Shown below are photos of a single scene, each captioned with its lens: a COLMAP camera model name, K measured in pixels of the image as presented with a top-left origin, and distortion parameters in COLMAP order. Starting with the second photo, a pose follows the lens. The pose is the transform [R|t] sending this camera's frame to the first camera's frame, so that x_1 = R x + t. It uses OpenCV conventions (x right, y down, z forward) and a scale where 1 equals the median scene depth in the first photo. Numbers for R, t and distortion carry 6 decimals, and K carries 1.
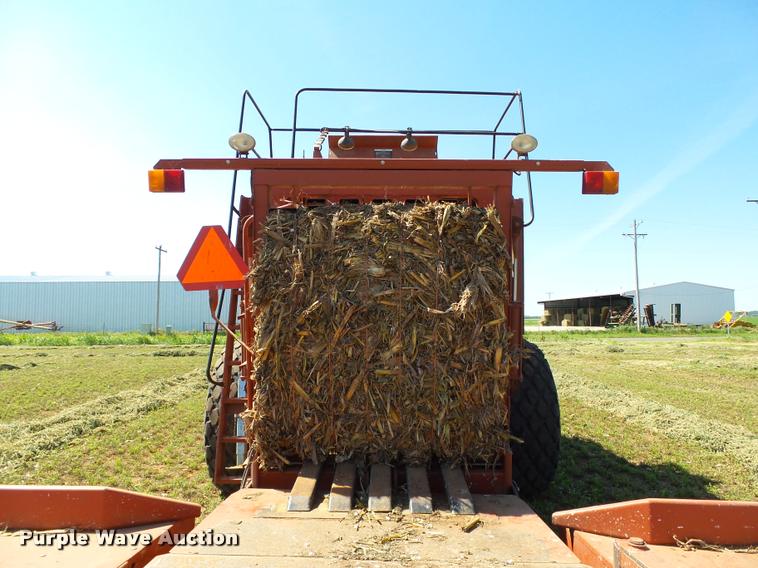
lens RADIAL K [[512.7, 0, 379.0], [0, 512.7, 284.0], [0, 0, 1]] dist [-0.019485, 0.004538]
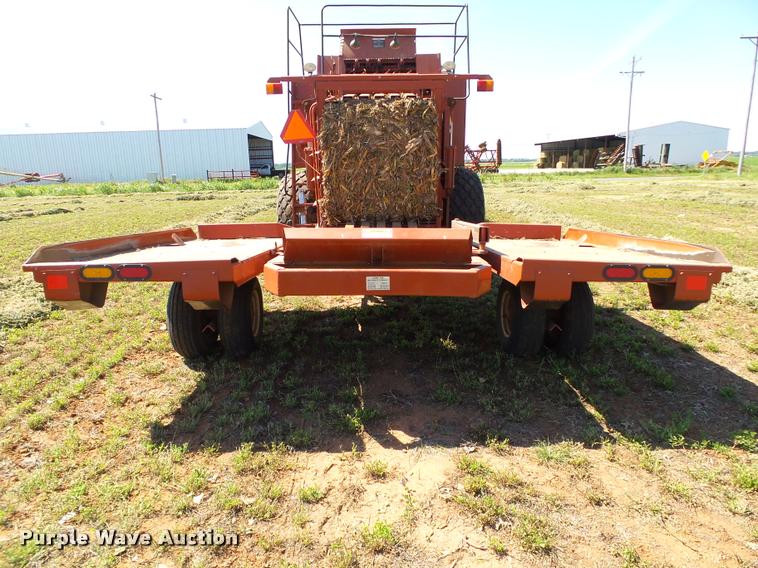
lens RADIAL K [[512.7, 0, 379.0], [0, 512.7, 284.0], [0, 0, 1]] dist [-0.019485, 0.004538]
pose [[0.999801, -0.019652, 0.003277, -0.001725], [0.017830, 0.955954, 0.292975, -0.004463], [-0.008891, -0.292858, 0.956114, -0.116888]]
